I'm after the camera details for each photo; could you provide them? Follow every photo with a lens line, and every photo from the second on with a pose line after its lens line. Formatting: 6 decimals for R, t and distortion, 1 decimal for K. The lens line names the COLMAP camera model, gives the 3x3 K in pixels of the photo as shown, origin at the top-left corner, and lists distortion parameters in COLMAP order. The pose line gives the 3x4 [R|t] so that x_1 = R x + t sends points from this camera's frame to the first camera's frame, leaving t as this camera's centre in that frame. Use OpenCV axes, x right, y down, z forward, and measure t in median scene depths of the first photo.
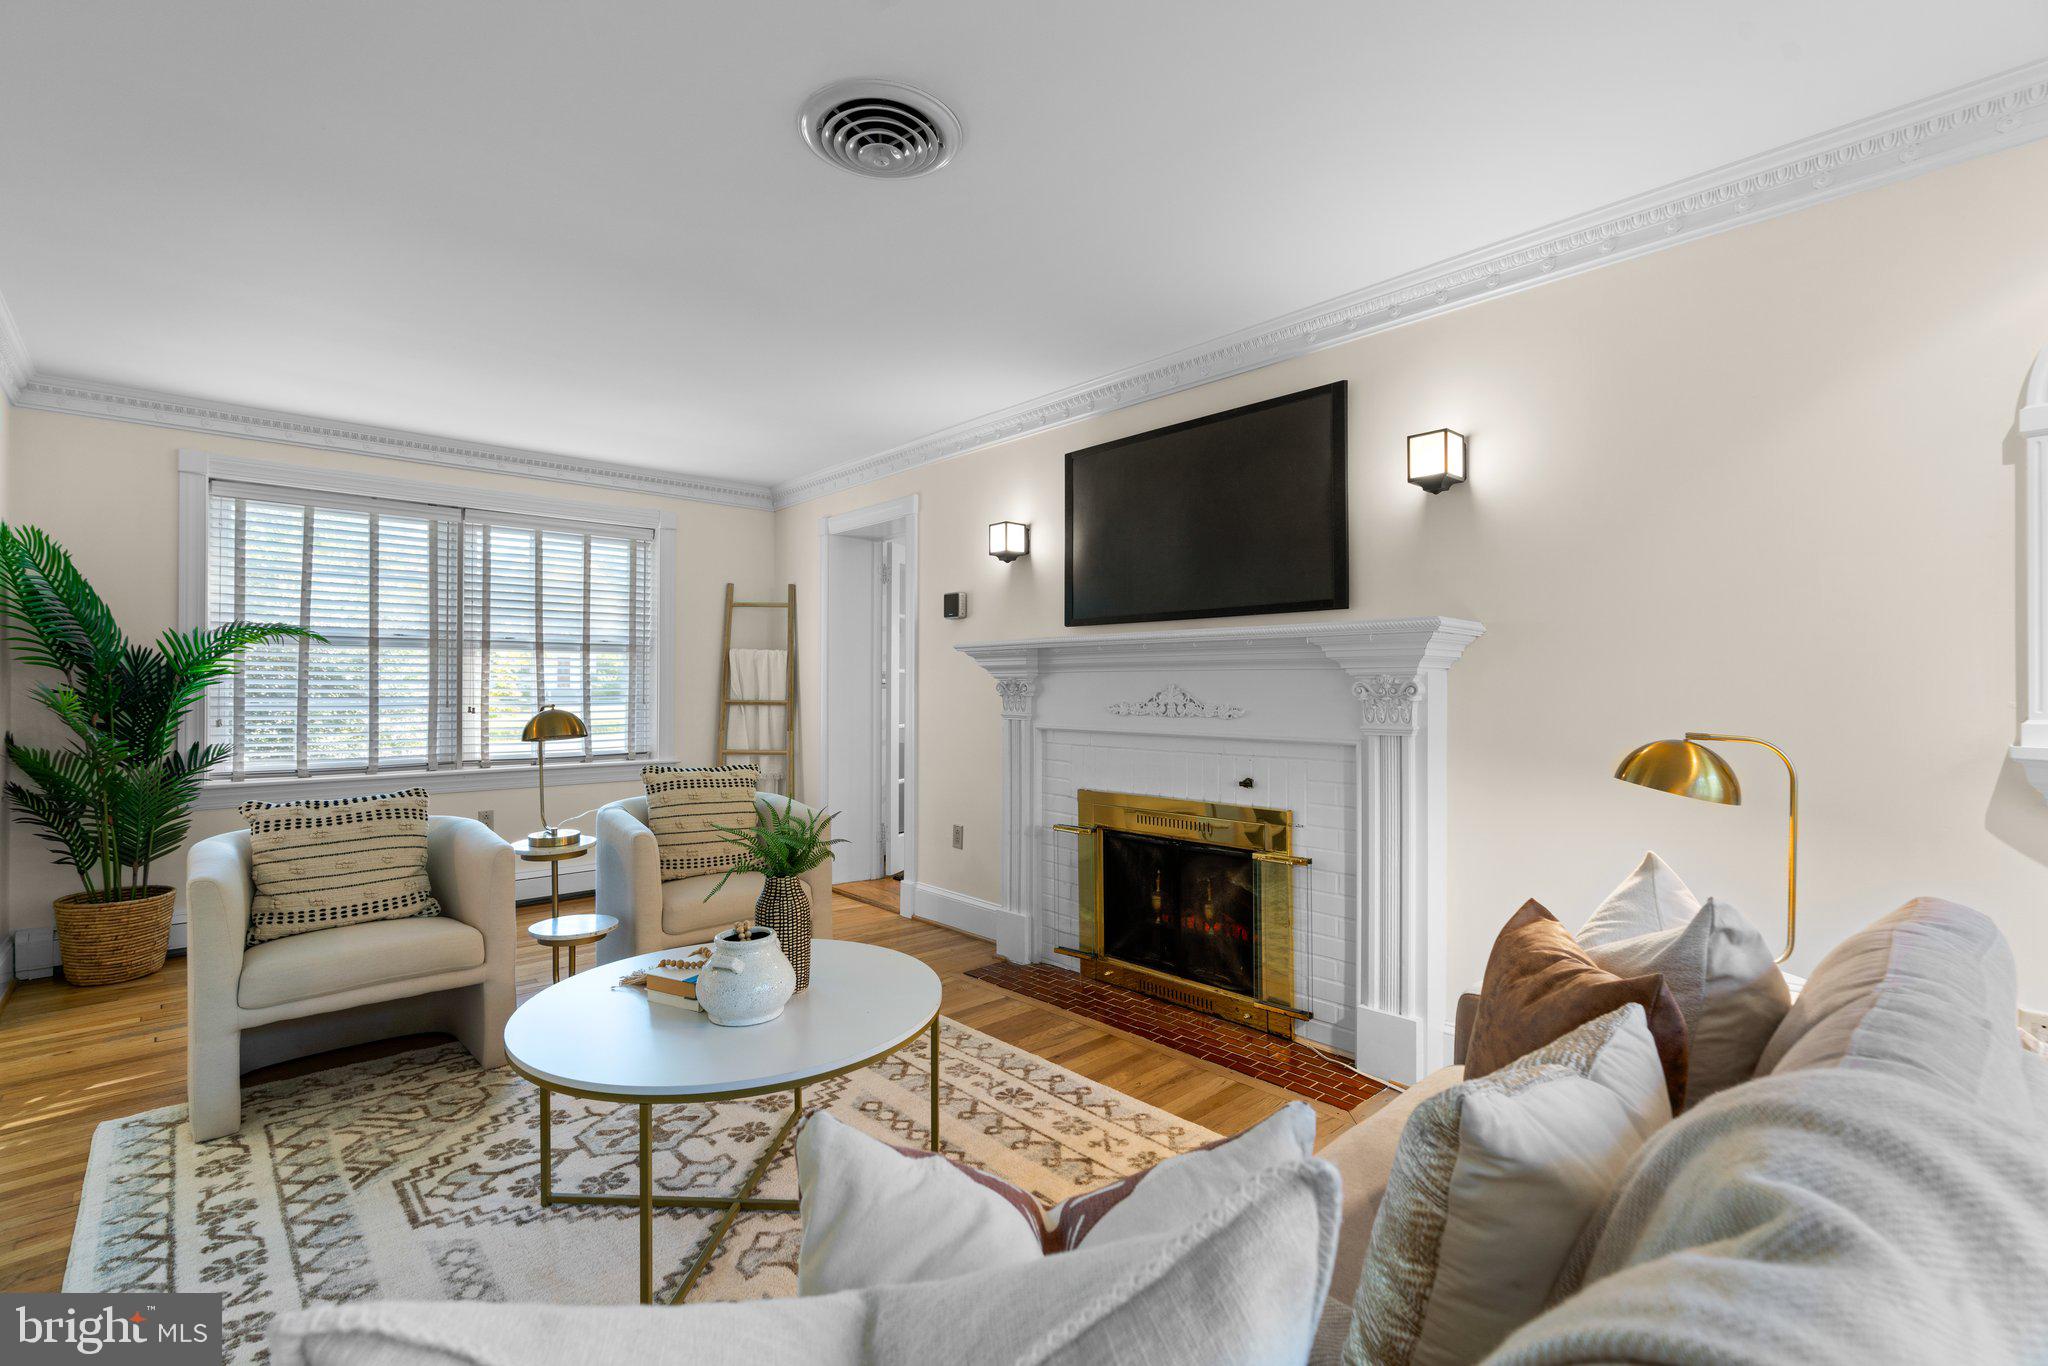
lens RADIAL K [[925.8, 0, 1027.0], [0, 925.8, 678.0], [0, 0, 1]] dist [-0.009826, 0.004516]
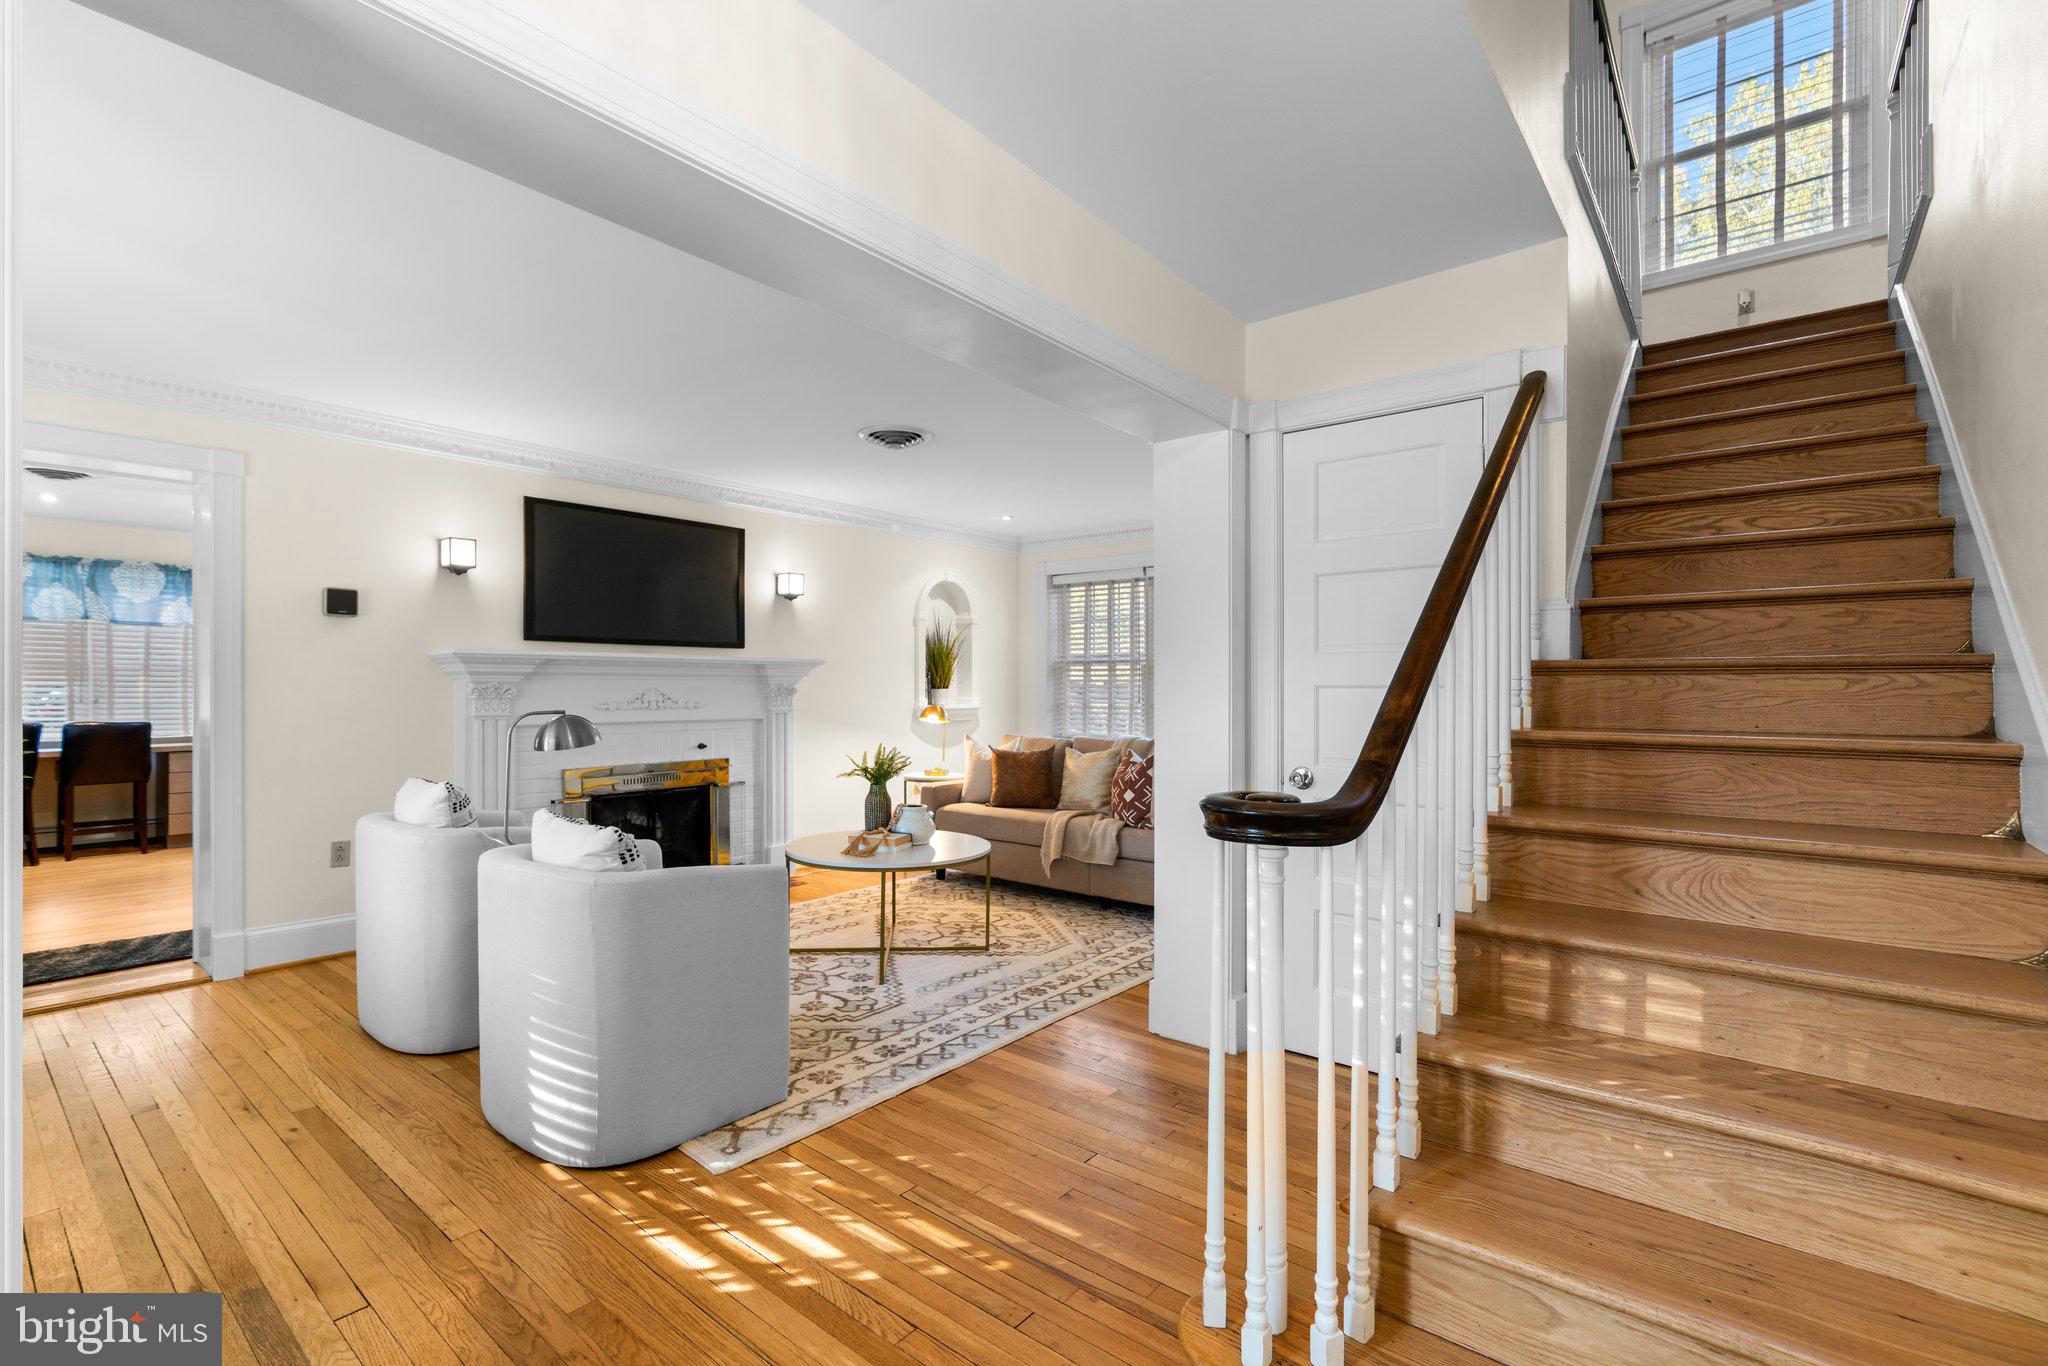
lens RADIAL K [[925.8, 0, 1023.3], [0, 925.8, 689.0], [0, 0, 1]] dist [-0.009826, 0.004516]
pose [[-0.142950, -0.002007, 0.989728, -2.103115], [-0.006848, 0.999976, 0.001039, 0.003177], [-0.989706, -0.006630, -0.142961, 0.899969]]
